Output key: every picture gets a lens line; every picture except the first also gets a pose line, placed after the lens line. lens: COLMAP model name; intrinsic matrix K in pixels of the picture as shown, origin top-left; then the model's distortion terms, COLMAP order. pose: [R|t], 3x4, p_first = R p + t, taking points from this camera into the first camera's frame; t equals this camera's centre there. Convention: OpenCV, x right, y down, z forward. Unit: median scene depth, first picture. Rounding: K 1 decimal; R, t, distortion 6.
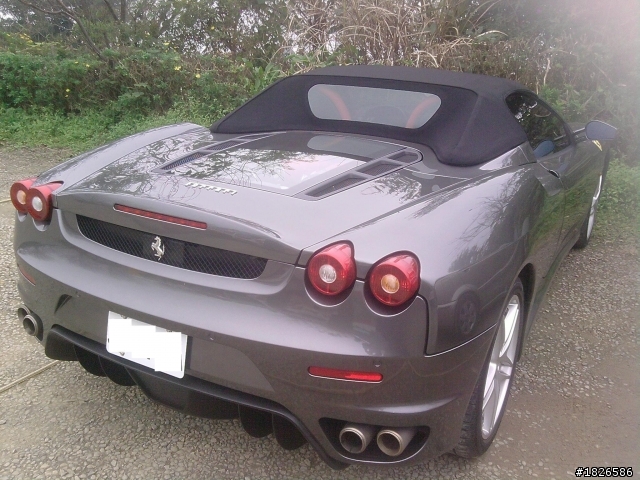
lens RADIAL K [[650.9, 0, 317.4], [0, 650.9, 210.0], [0, 0, 1]] dist [-0.016882, -0.025559]
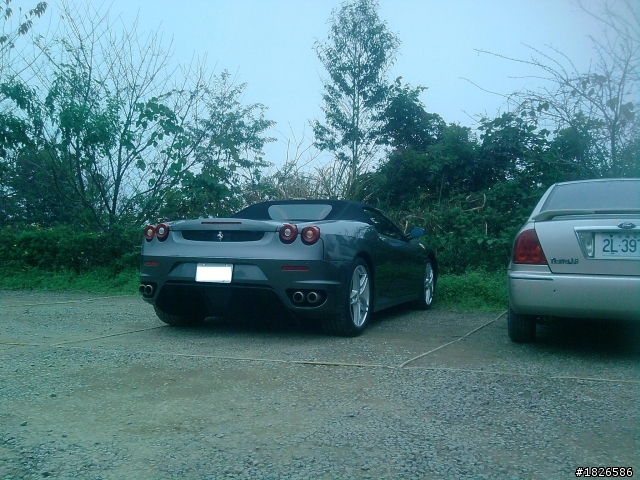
lens RADIAL K [[617.9, 0, 320.9], [0, 617.9, 210.3], [0, 0, 1]] dist [0.086091, -0.240896]
pose [[0.992502, -0.006227, 0.122071, -0.039710], [0.046901, 0.941656, -0.333294, 0.215761], [-0.112873, 0.336520, 0.934887, -0.371086]]
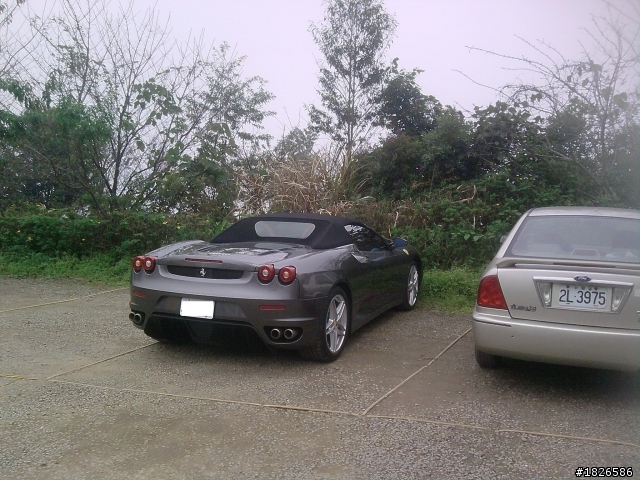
lens RADIAL K [[617.9, 0, 320.9], [0, 617.9, 210.3], [0, 0, 1]] dist [0.086091, -0.240896]
pose [[0.994032, -0.012660, 0.108351, -0.008549], [0.039467, 0.967696, -0.249011, 0.127755], [-0.101698, 0.251801, 0.962421, -0.437801]]
